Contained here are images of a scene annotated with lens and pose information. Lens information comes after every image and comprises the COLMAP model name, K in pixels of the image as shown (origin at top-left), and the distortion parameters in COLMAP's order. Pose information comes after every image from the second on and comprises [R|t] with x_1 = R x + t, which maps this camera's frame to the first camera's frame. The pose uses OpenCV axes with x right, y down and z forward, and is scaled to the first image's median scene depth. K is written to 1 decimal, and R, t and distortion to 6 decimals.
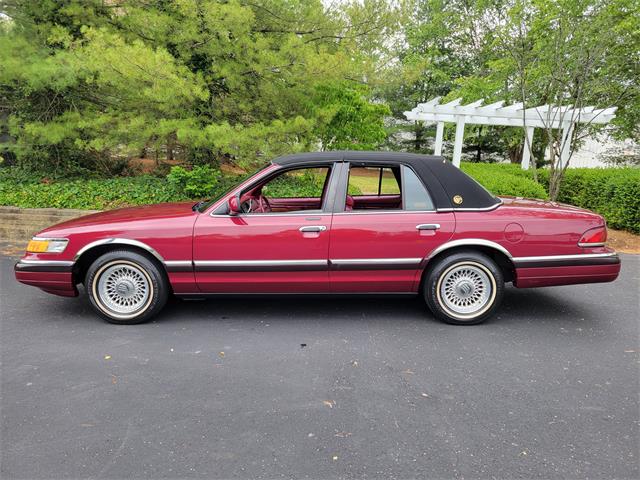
lens RADIAL K [[479.9, 0, 323.6], [0, 479.9, 238.6], [0, 0, 1]] dist [0.066289, -0.051469]
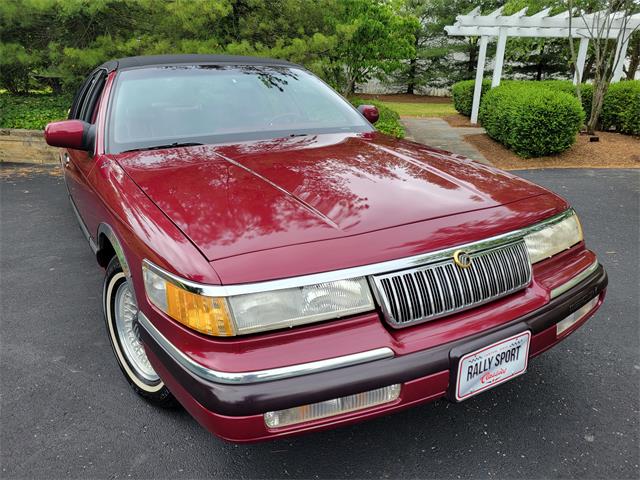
lens RADIAL K [[479.9, 0, 323.6], [0, 479.9, 237.9], [0, 0, 1]] dist [0.066289, -0.051469]
pose [[0.993714, 0.006617, -0.111751, 0.059185], [0.008442, 0.990980, 0.133745, 0.024283], [0.111628, -0.133848, 0.984695, -0.022671]]
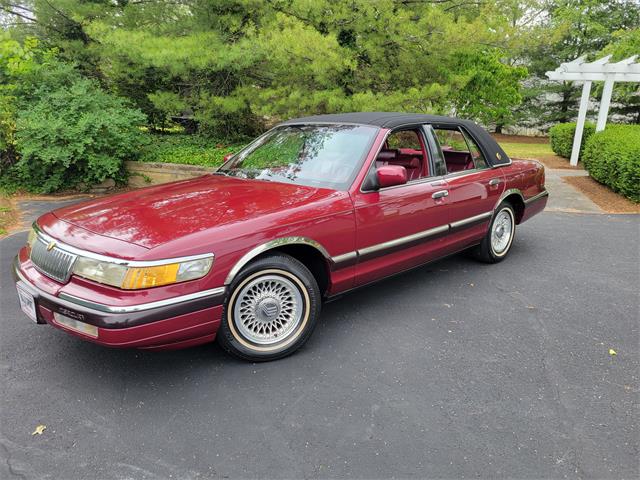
lens RADIAL K [[479.9, 0, 321.6], [0, 479.9, 240.7], [0, 0, 1]] dist [0.066289, -0.051469]
pose [[0.964558, 0.047784, -0.259510, 0.003752], [-0.030024, 0.996954, 0.071978, 0.024552], [0.262159, -0.061635, 0.963054, -0.113863]]
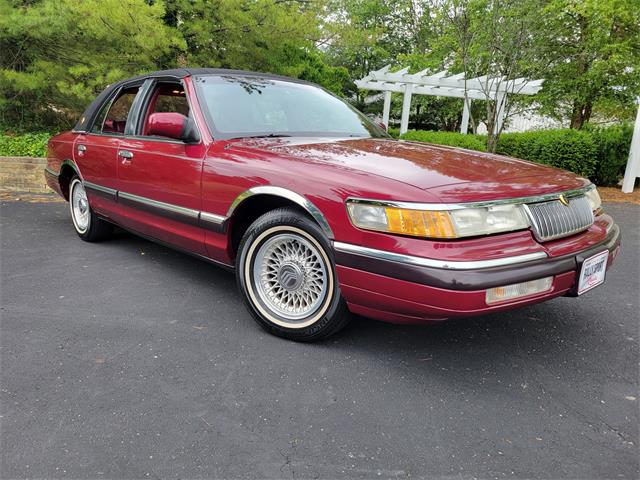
lens RADIAL K [[479.9, 0, 314.1], [0, 479.9, 239.7], [0, 0, 1]] dist [0.066289, -0.051469]
pose [[0.993763, -0.008827, 0.111166, -0.061156], [0.004593, 0.999256, 0.038288, 0.064254], [-0.111422, -0.037538, 0.993064, -0.077918]]
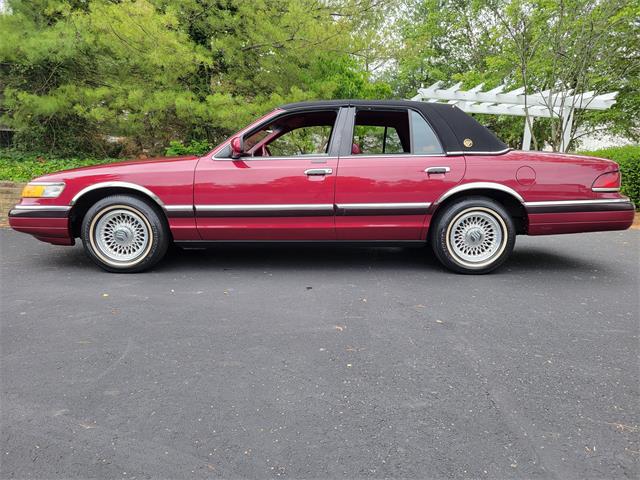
lens RADIAL K [[479.9, 0, 322.1], [0, 479.9, 239.2], [0, 0, 1]] dist [0.066289, -0.051469]
pose [[0.999983, 0.000765, 0.005848, -0.008869], [-0.000670, 0.999867, -0.016278, 0.057030], [-0.005860, 0.016273, 0.999850, 0.015137]]
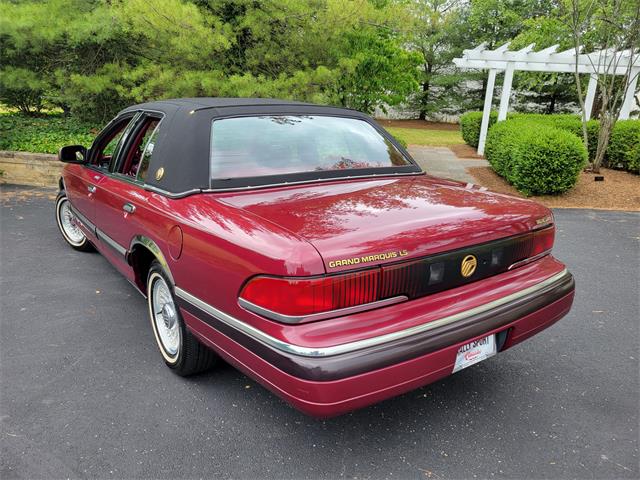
lens RADIAL K [[479.9, 0, 324.3], [0, 479.9, 239.5], [0, 0, 1]] dist [0.066289, -0.051469]
pose [[0.990090, 0.035495, -0.135876, 0.085684], [-0.022164, 0.994901, 0.098395, 0.001451], [0.138676, -0.094408, 0.985828, -0.007557]]
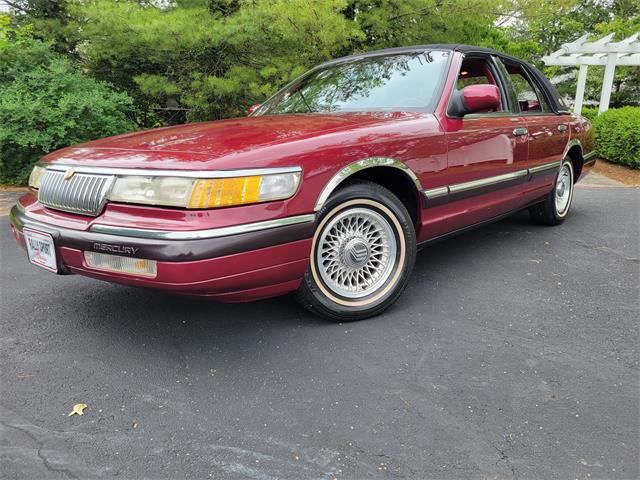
lens RADIAL K [[479.9, 0, 324.7], [0, 479.9, 242.2], [0, 0, 1]] dist [0.066289, -0.051469]
pose [[0.978944, 0.012459, -0.203750, -0.075344], [-0.001814, 0.998627, 0.052351, 0.074818], [0.204122, -0.050879, 0.977622, -0.064807]]
